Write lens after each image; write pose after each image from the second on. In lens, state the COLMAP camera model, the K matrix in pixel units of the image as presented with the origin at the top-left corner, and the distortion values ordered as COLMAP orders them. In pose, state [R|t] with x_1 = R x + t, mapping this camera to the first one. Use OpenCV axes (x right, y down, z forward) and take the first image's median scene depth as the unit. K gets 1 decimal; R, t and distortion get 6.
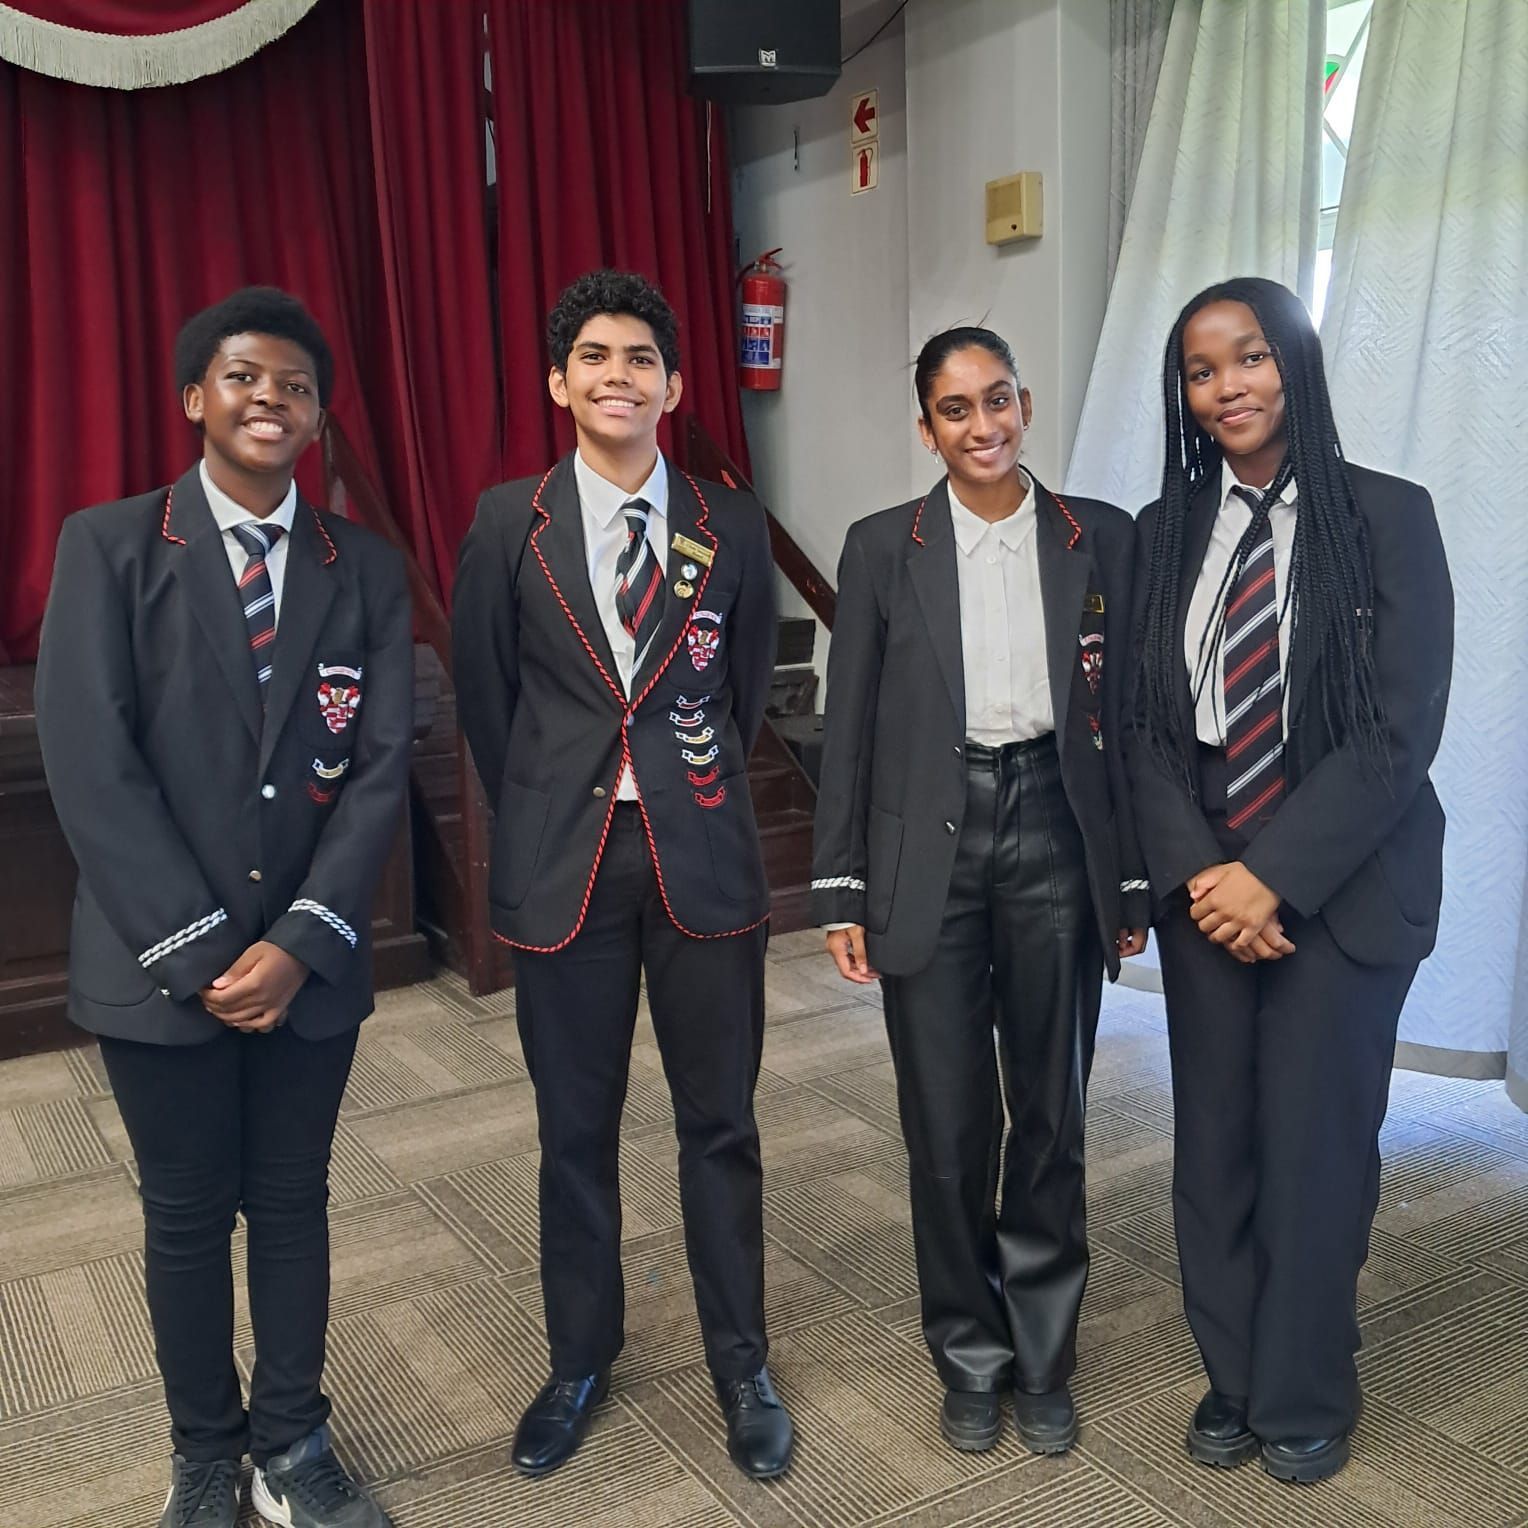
lens RADIAL K [[1595.6, 0, 768.5], [0, 1595.6, 758.7], [0, 0, 1]] dist [-0.007452, 0.000000]
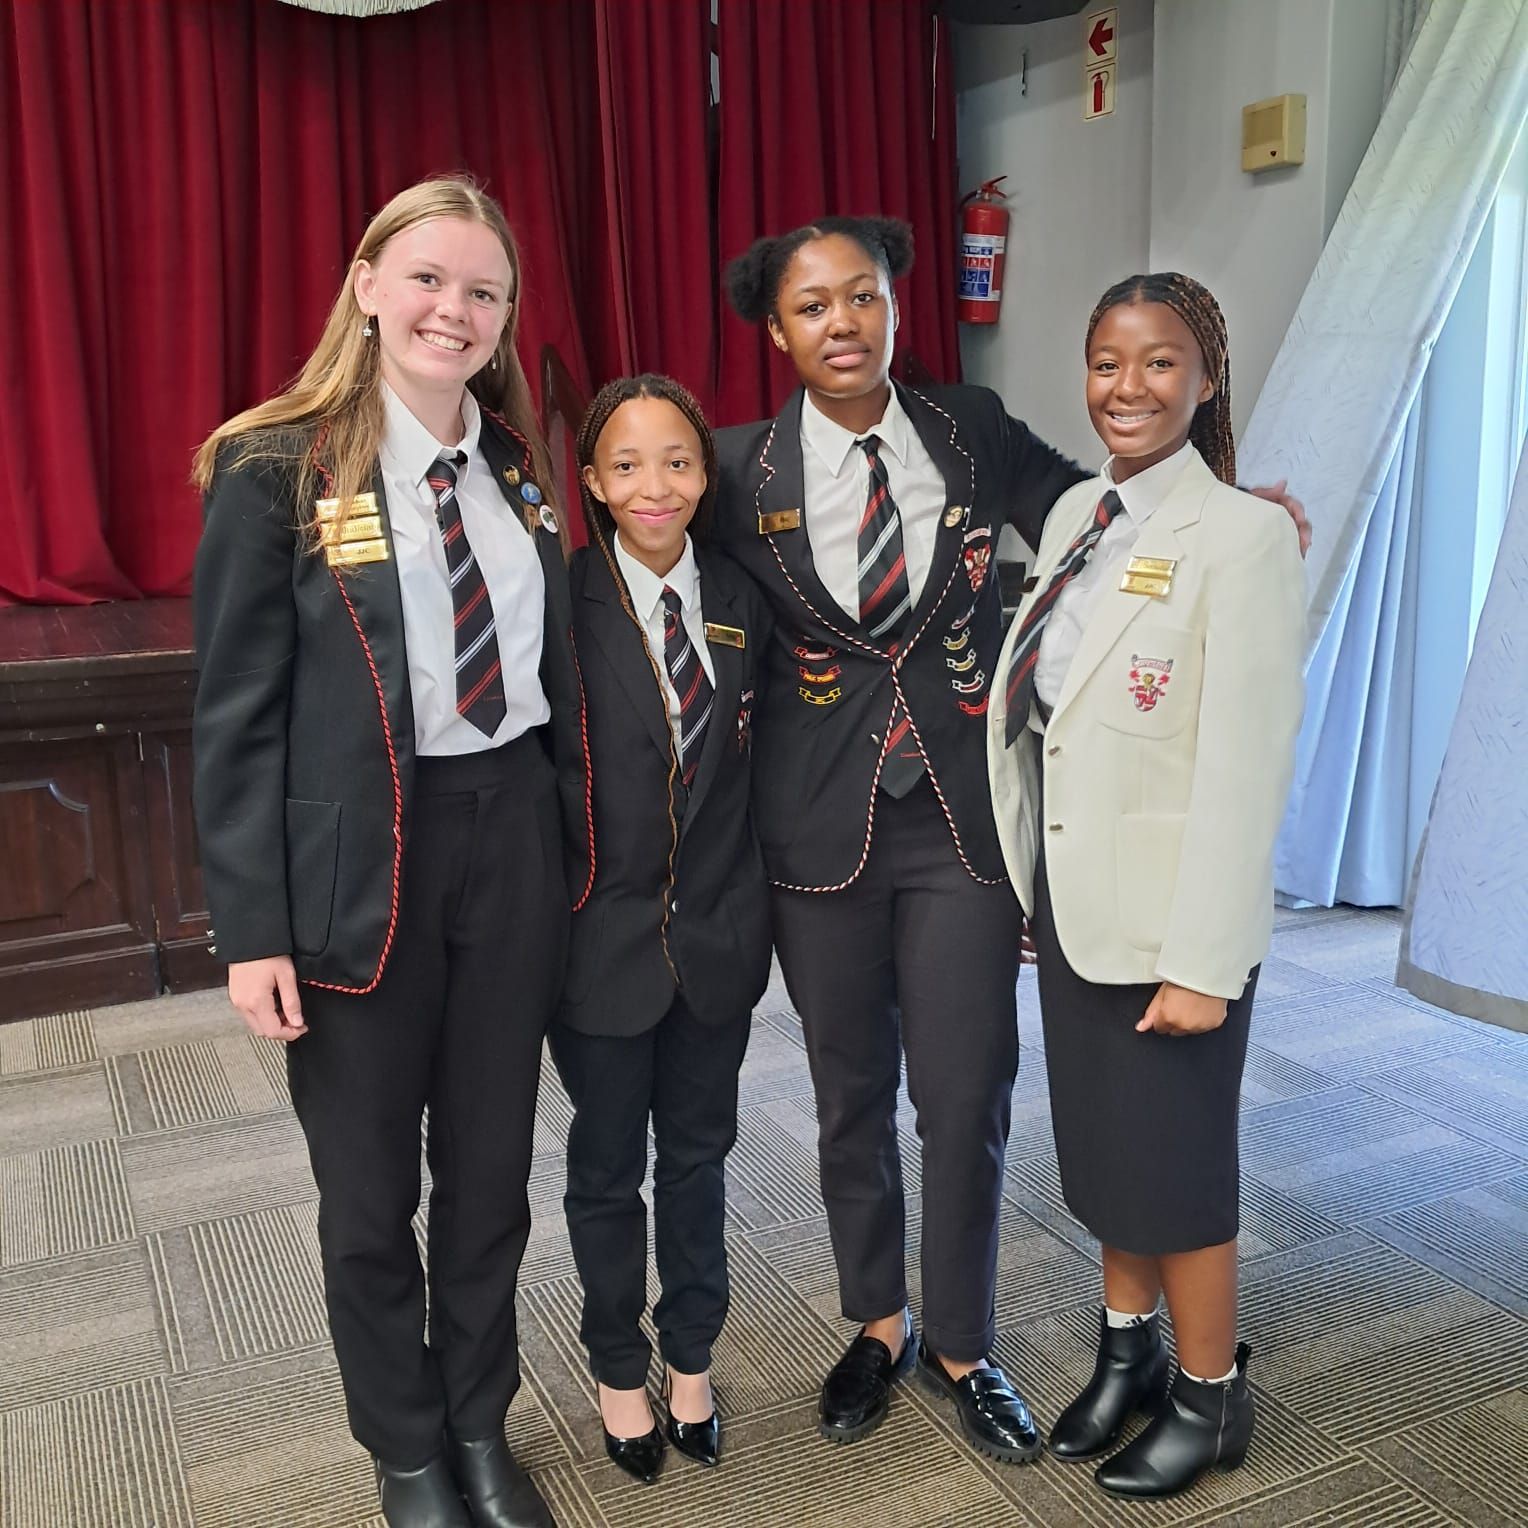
lens RADIAL K [[1595.6, 0, 766.9], [0, 1595.6, 731.1], [0, 0, 1]] dist [-0.007452, 0.000000]
pose [[0.994970, 0.029972, -0.095585, -0.063112], [-0.027592, 0.999278, 0.026122, -0.009085], [0.096299, -0.023353, 0.995078, 0.028660]]
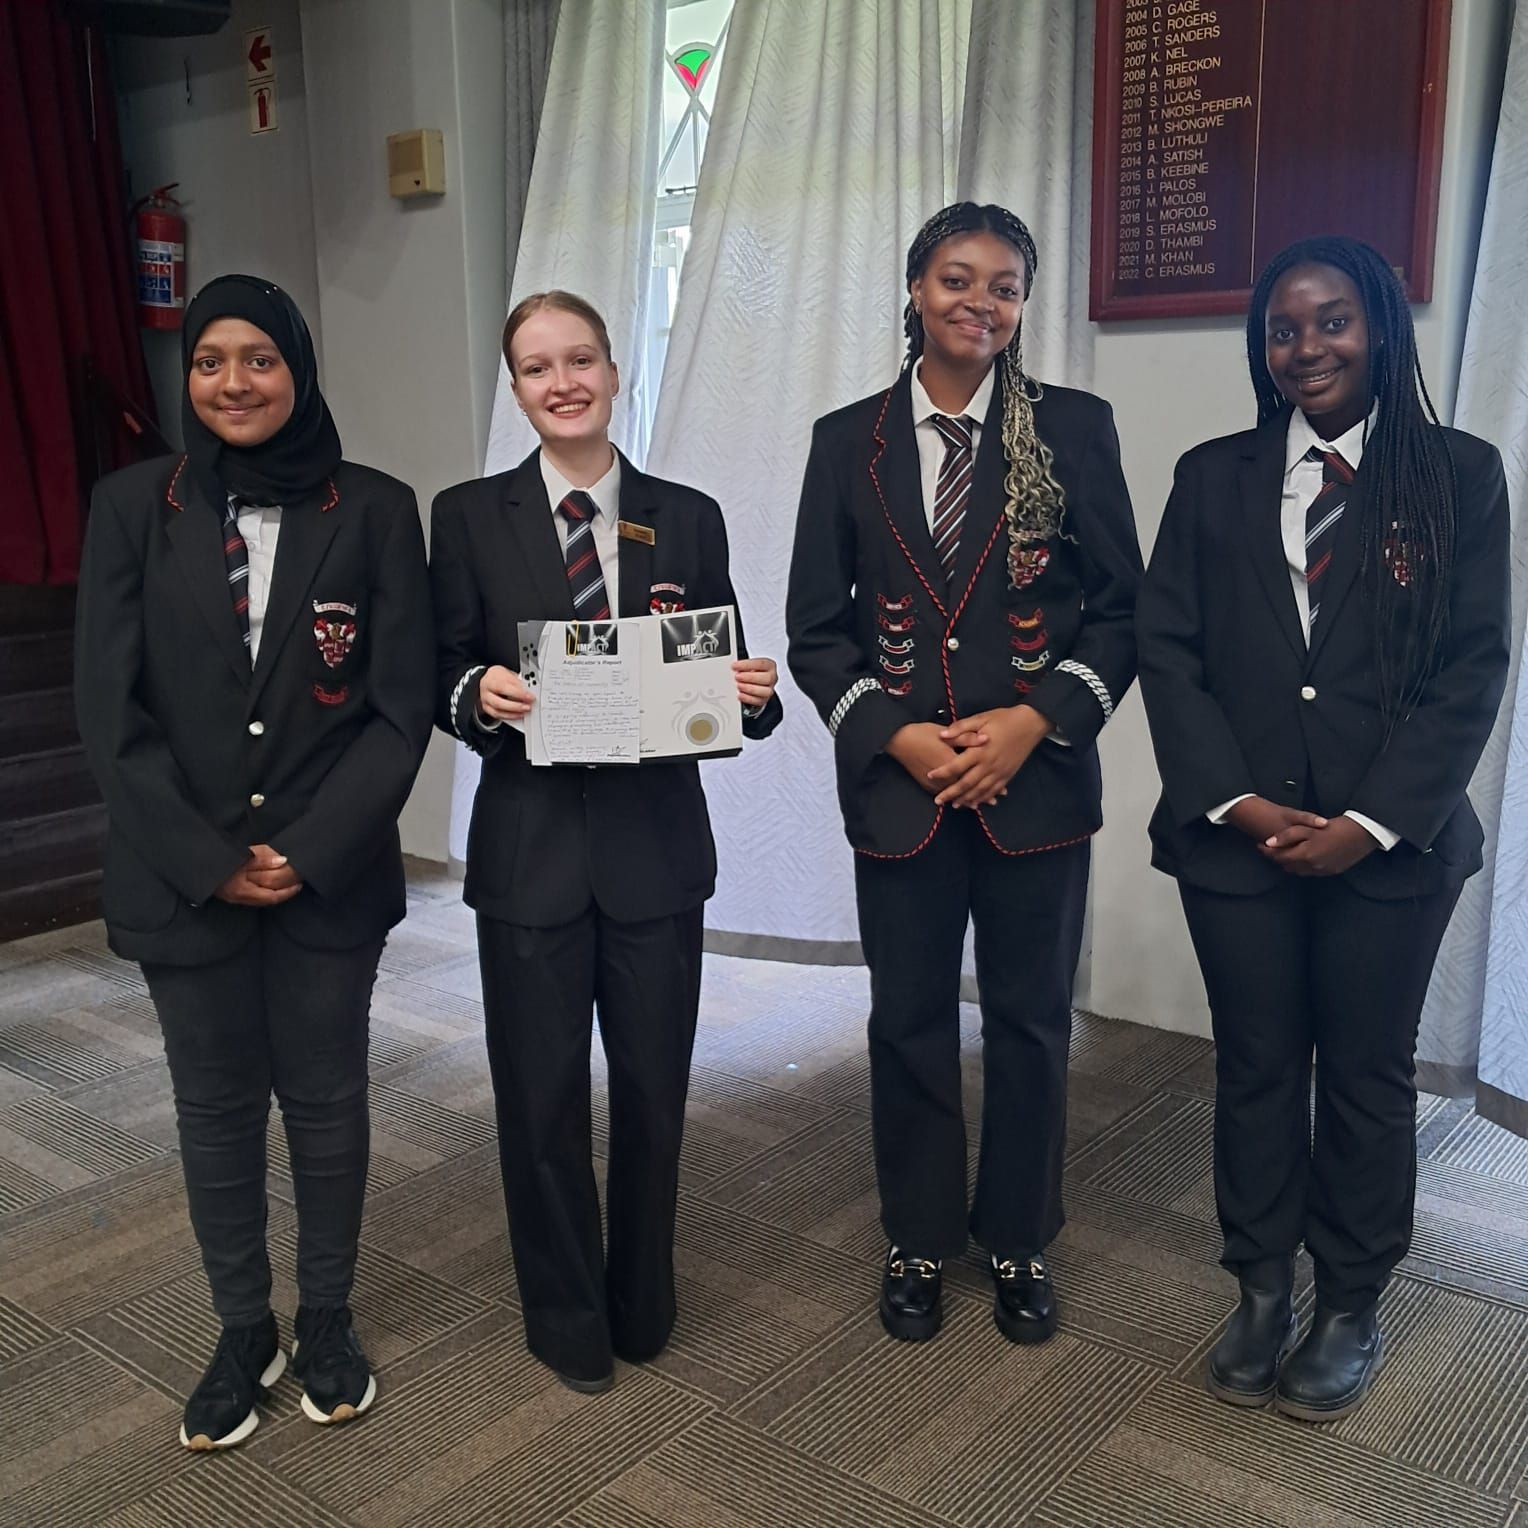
lens RADIAL K [[1595.6, 0, 759.7], [0, 1595.6, 774.3], [0, 0, 1]] dist [-0.007452, 0.000000]
pose [[0.941807, -0.052831, 0.331976, 0.001702], [0.038802, 0.998057, 0.048753, 0.007758], [-0.333906, -0.033034, 0.942027, -0.074408]]
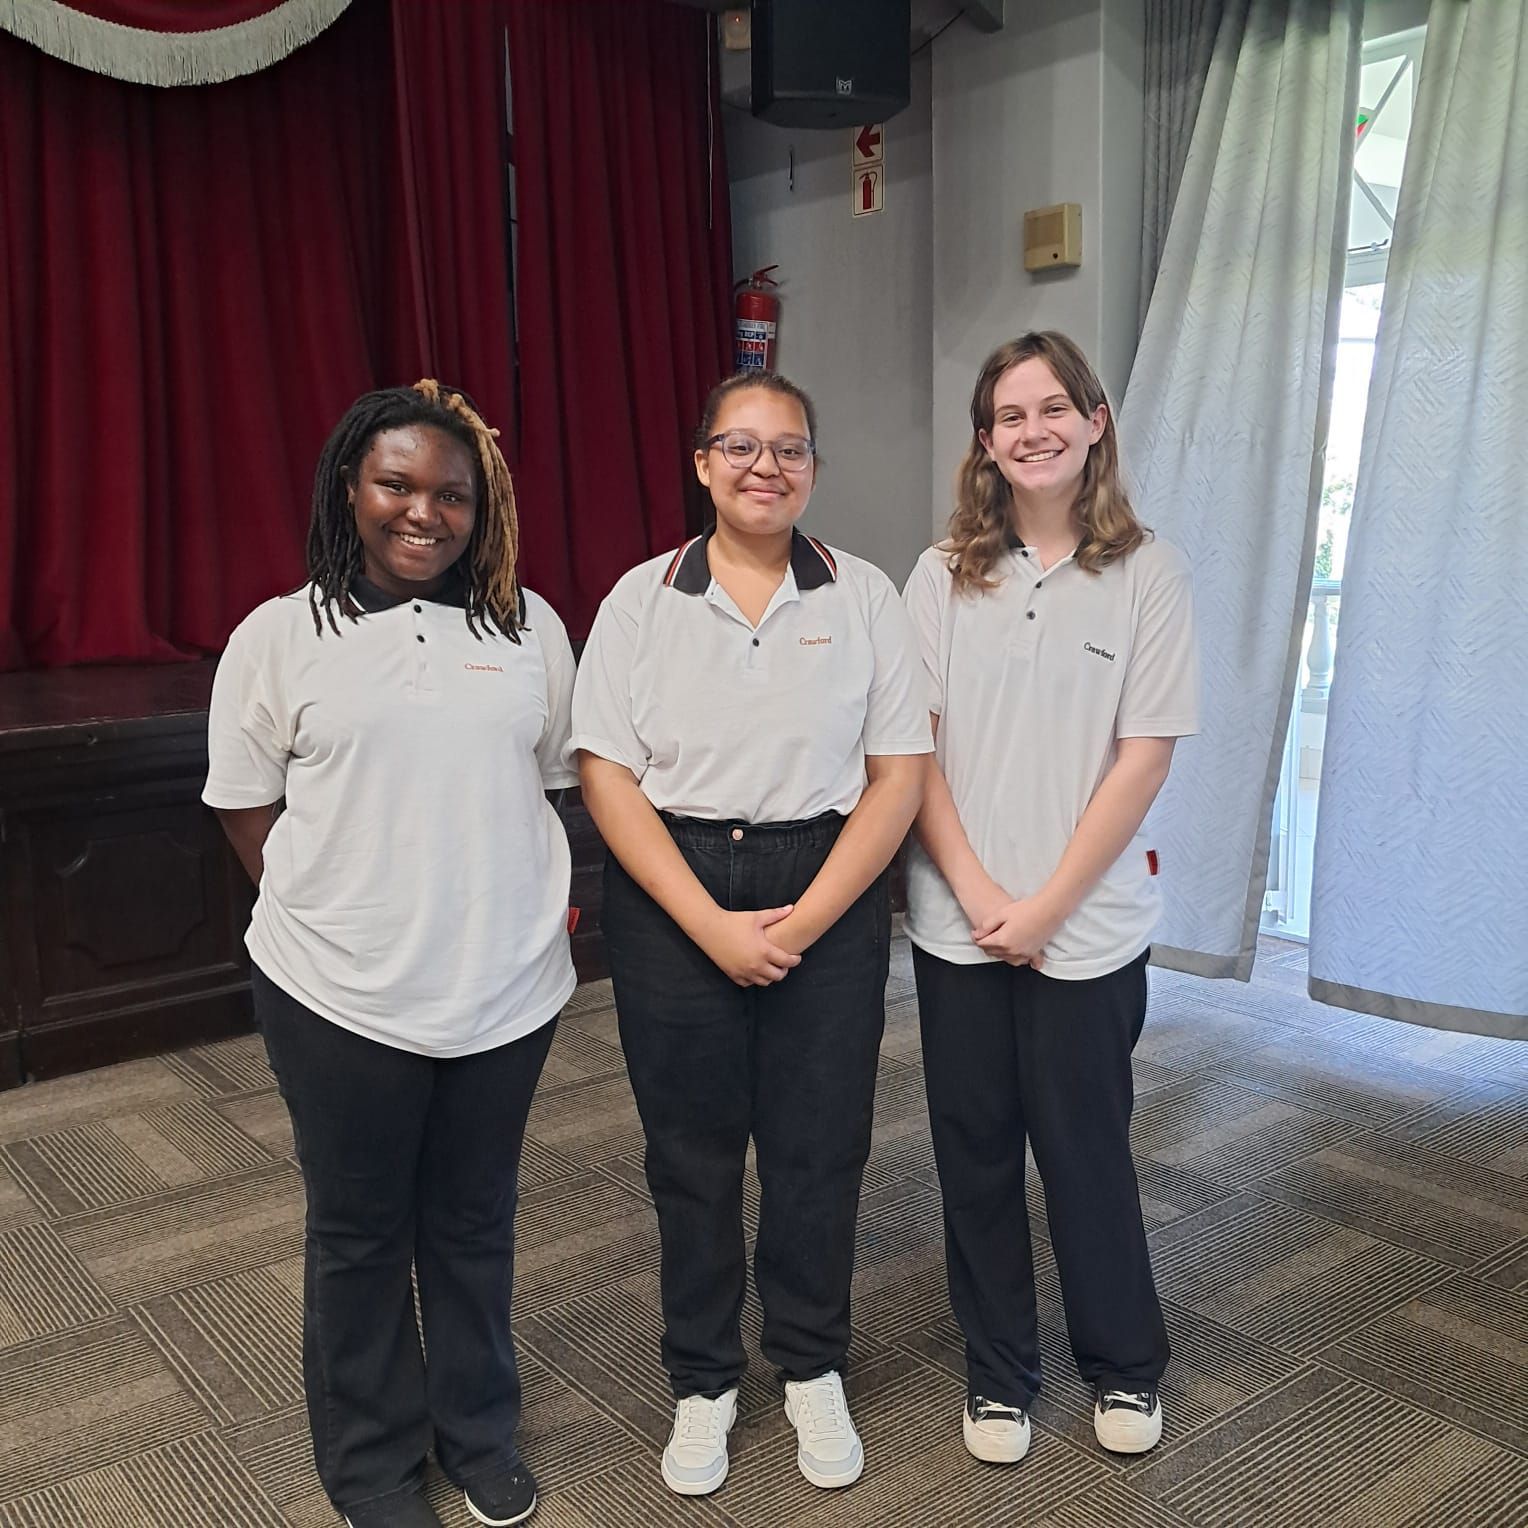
lens RADIAL K [[1595.6, 0, 761.9], [0, 1595.6, 775.4], [0, 0, 1]] dist [-0.007452, 0.000000]
pose [[0.993072, -0.006670, 0.117314, -0.233239], [0.006143, 0.999969, 0.004850, 0.007624], [-0.117343, -0.004095, 0.993083, -0.041570]]
